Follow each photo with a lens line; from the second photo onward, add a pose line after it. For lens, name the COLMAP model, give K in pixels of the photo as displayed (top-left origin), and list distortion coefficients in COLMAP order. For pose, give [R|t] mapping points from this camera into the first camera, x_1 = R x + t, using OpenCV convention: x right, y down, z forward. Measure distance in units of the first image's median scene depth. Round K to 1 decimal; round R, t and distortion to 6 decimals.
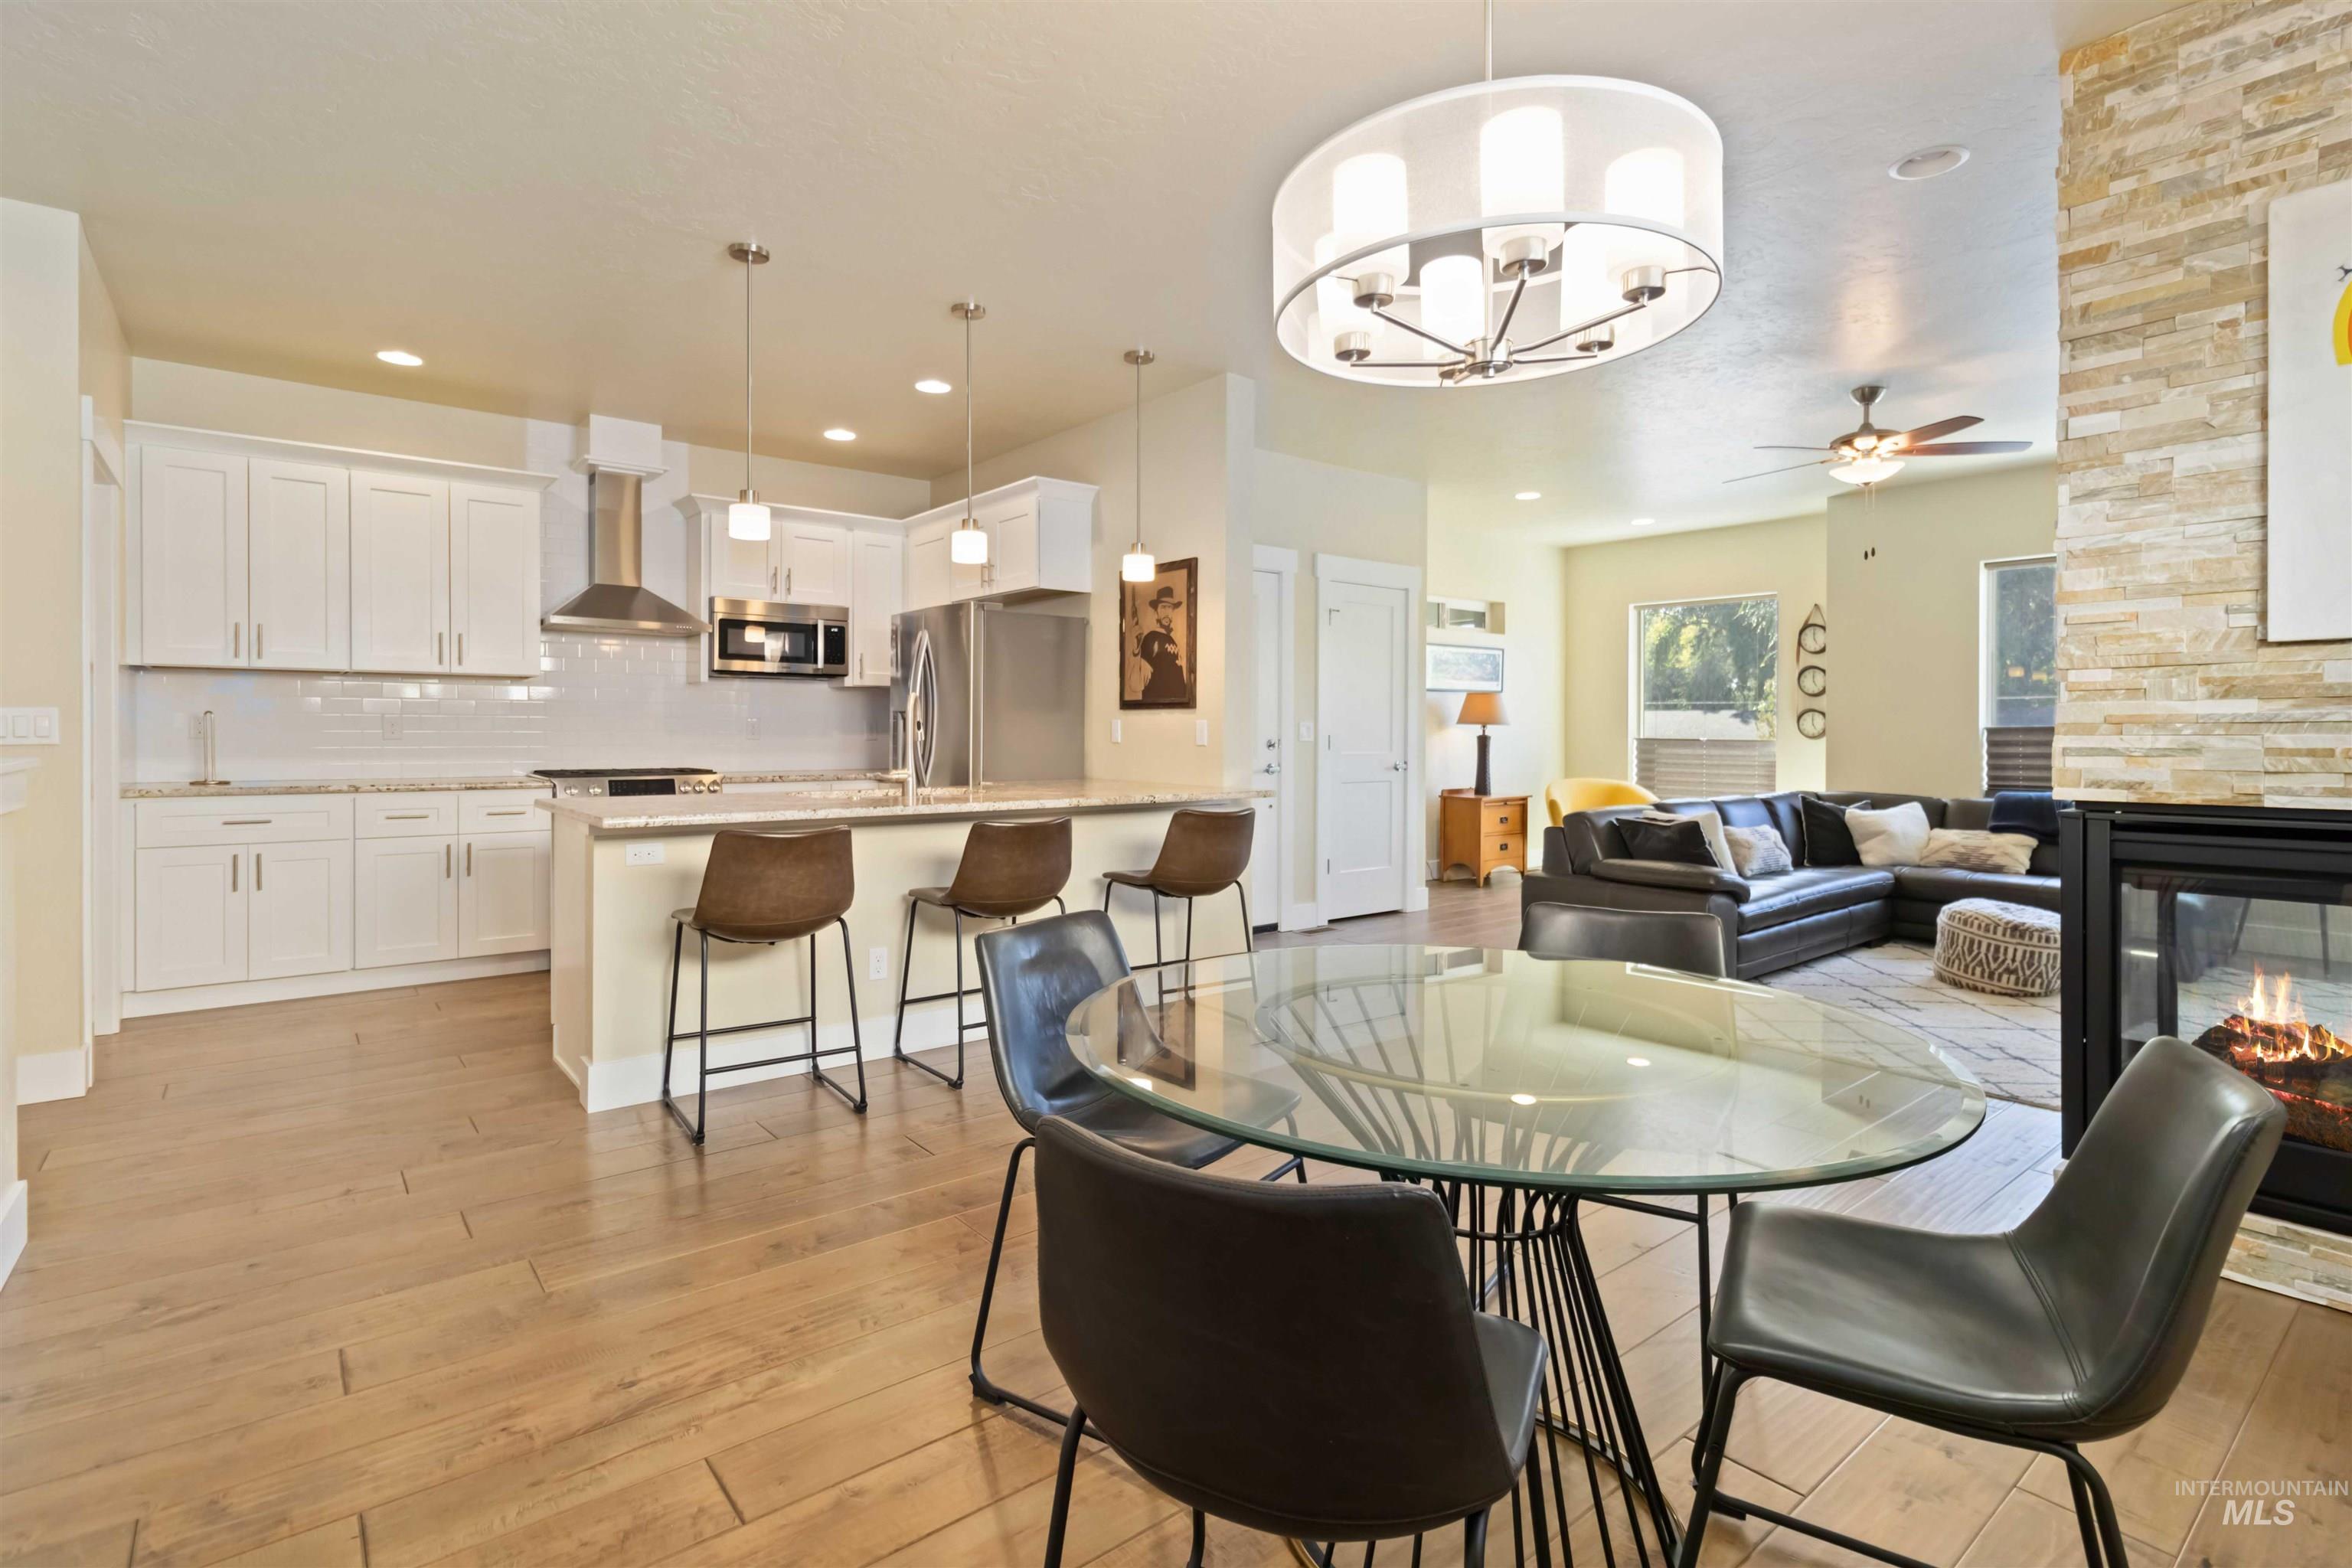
lens RADIAL K [[1102.2, 0, 1180.8], [0, 1102.2, 738.6], [0, 0, 1]] dist [0.001106, -0.000055]
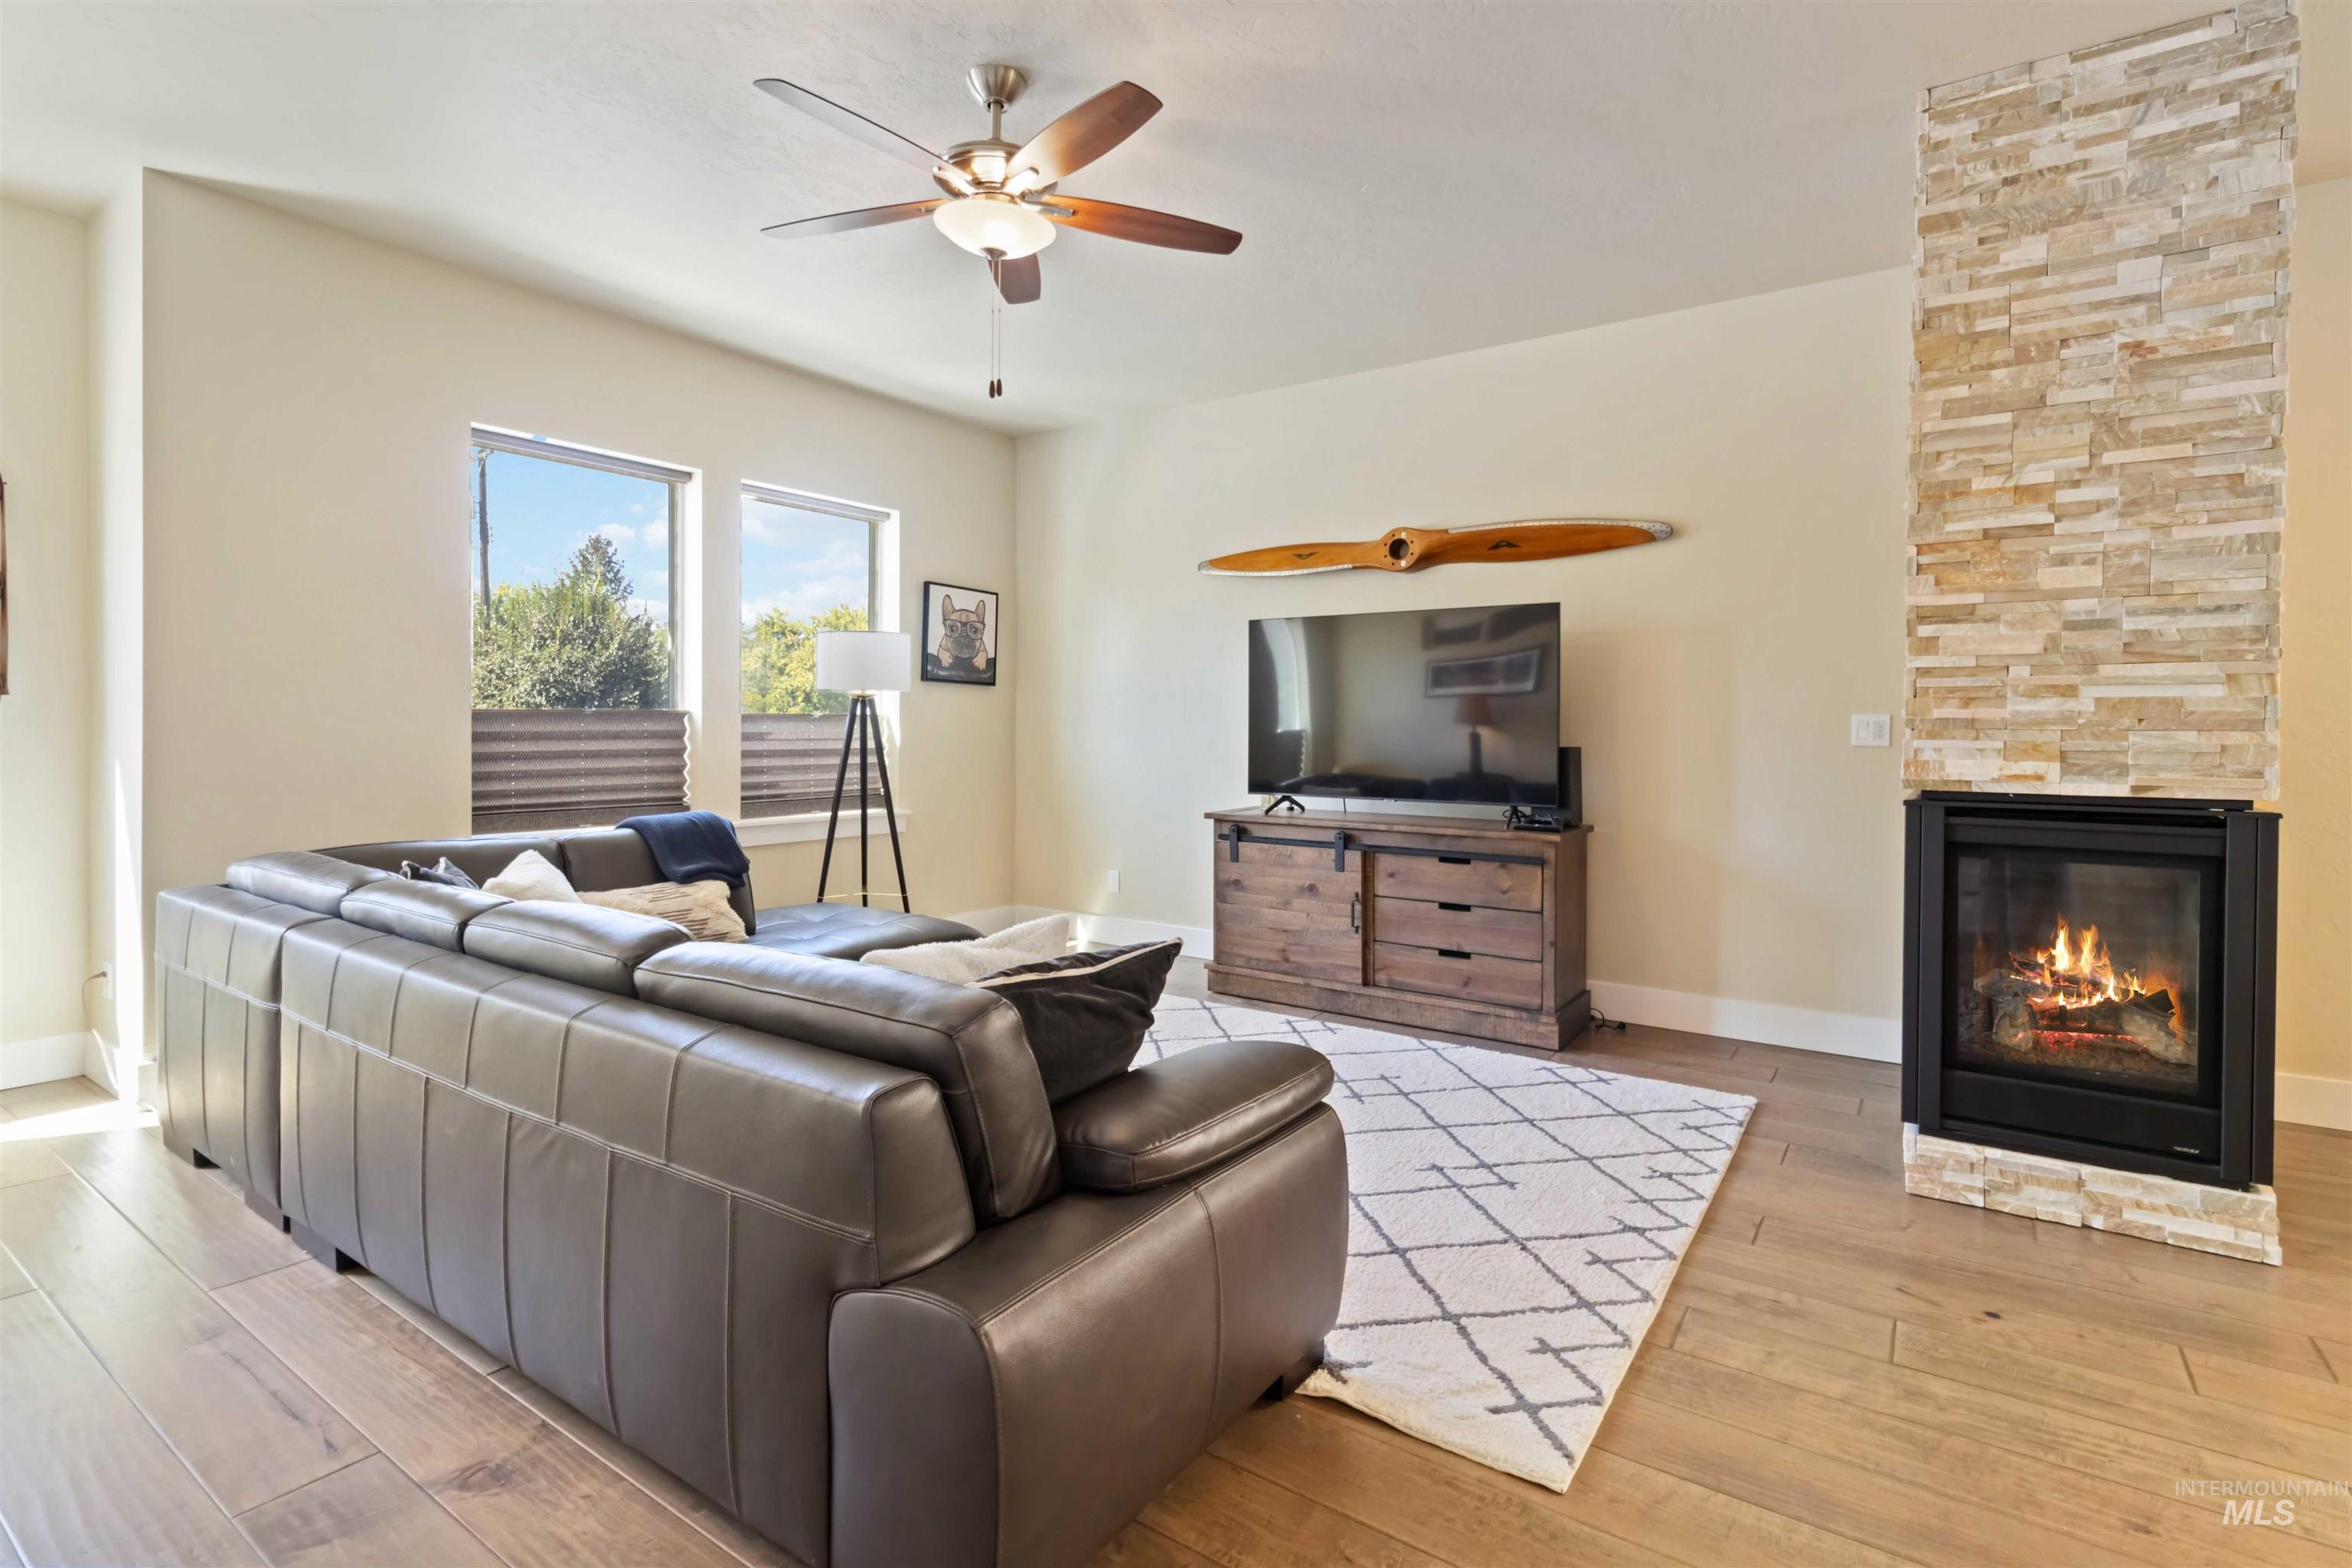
lens RADIAL K [[1116.5, 0, 1181.0], [0, 1116.5, 743.3], [0, 0, 1]] dist [0.001093, 0.001978]
pose [[-0.279925, -0.013687, 0.959924, 0.061048], [-0.002265, 0.999905, 0.013596, -0.001488], [-0.960019, 0.001631, -0.279929, 0.830957]]
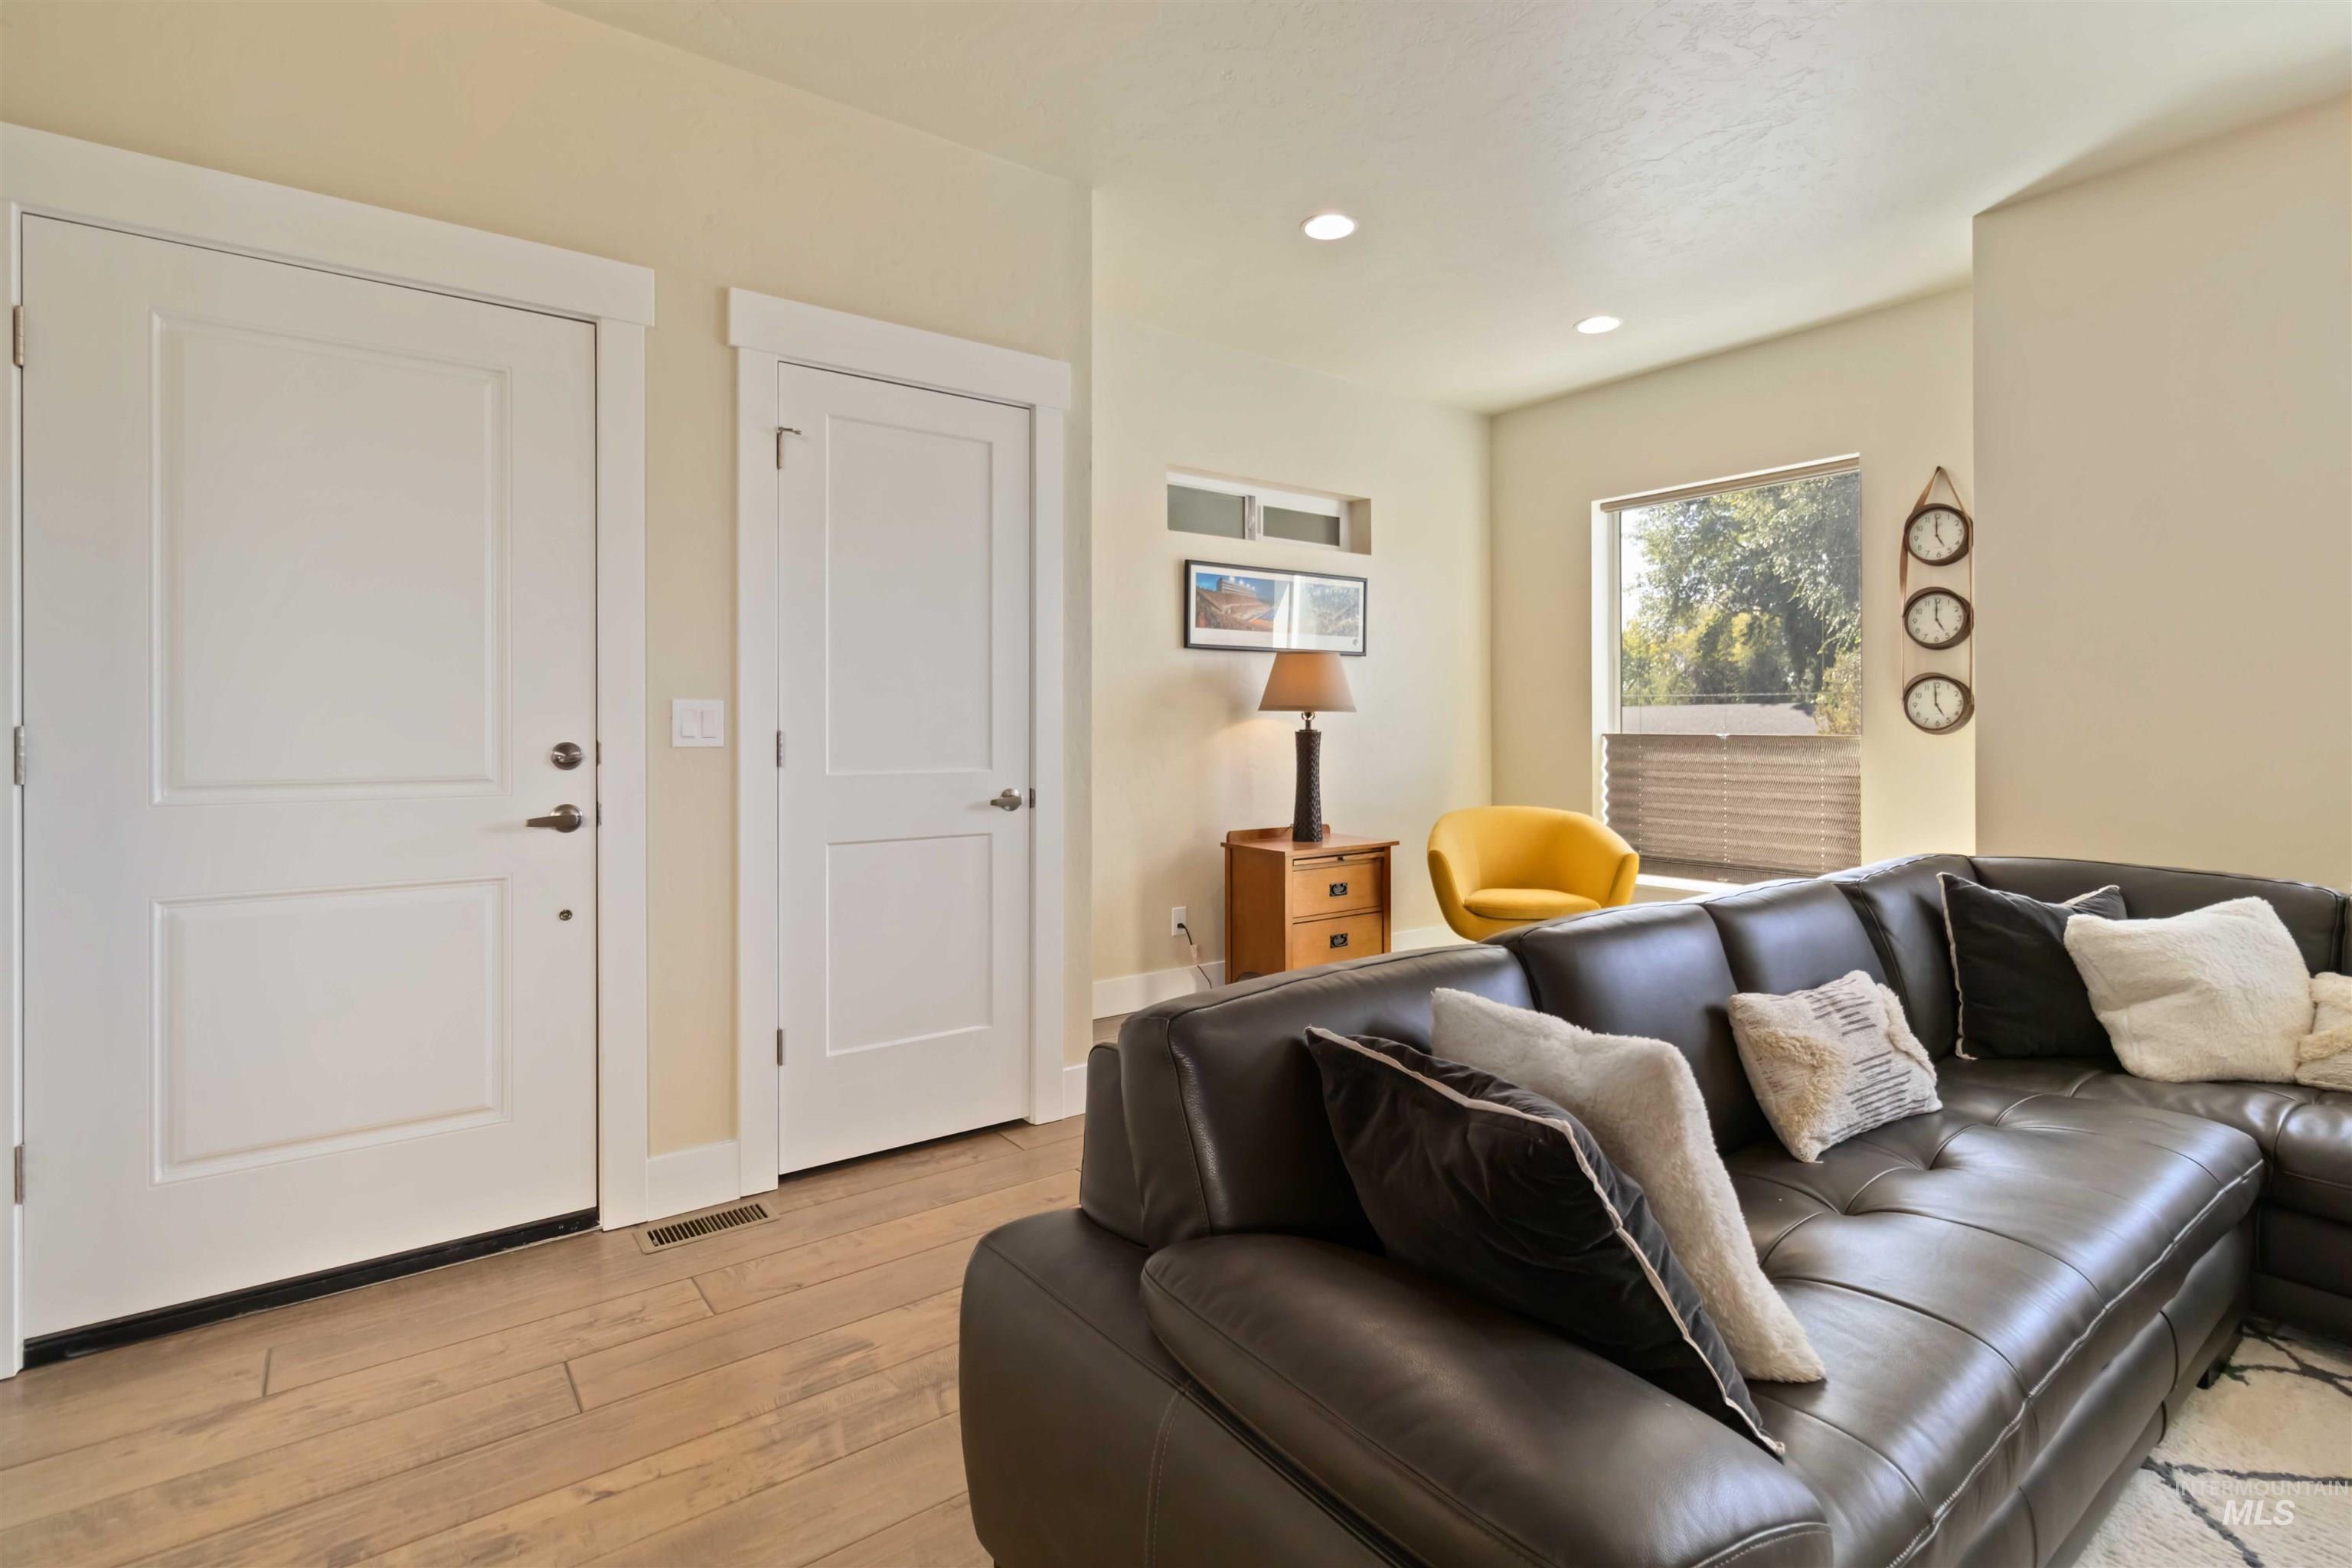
lens RADIAL K [[1103.9, 0, 1188.9], [0, 1103.9, 732.7], [0, 0, 1]] dist [0.001816, 0.000271]
pose [[0.999406, -0.006637, -0.033805, 0.304178], [0.006483, 0.999968, -0.004680, 0.000206], [0.033835, 0.004458, 0.999417, 0.591280]]
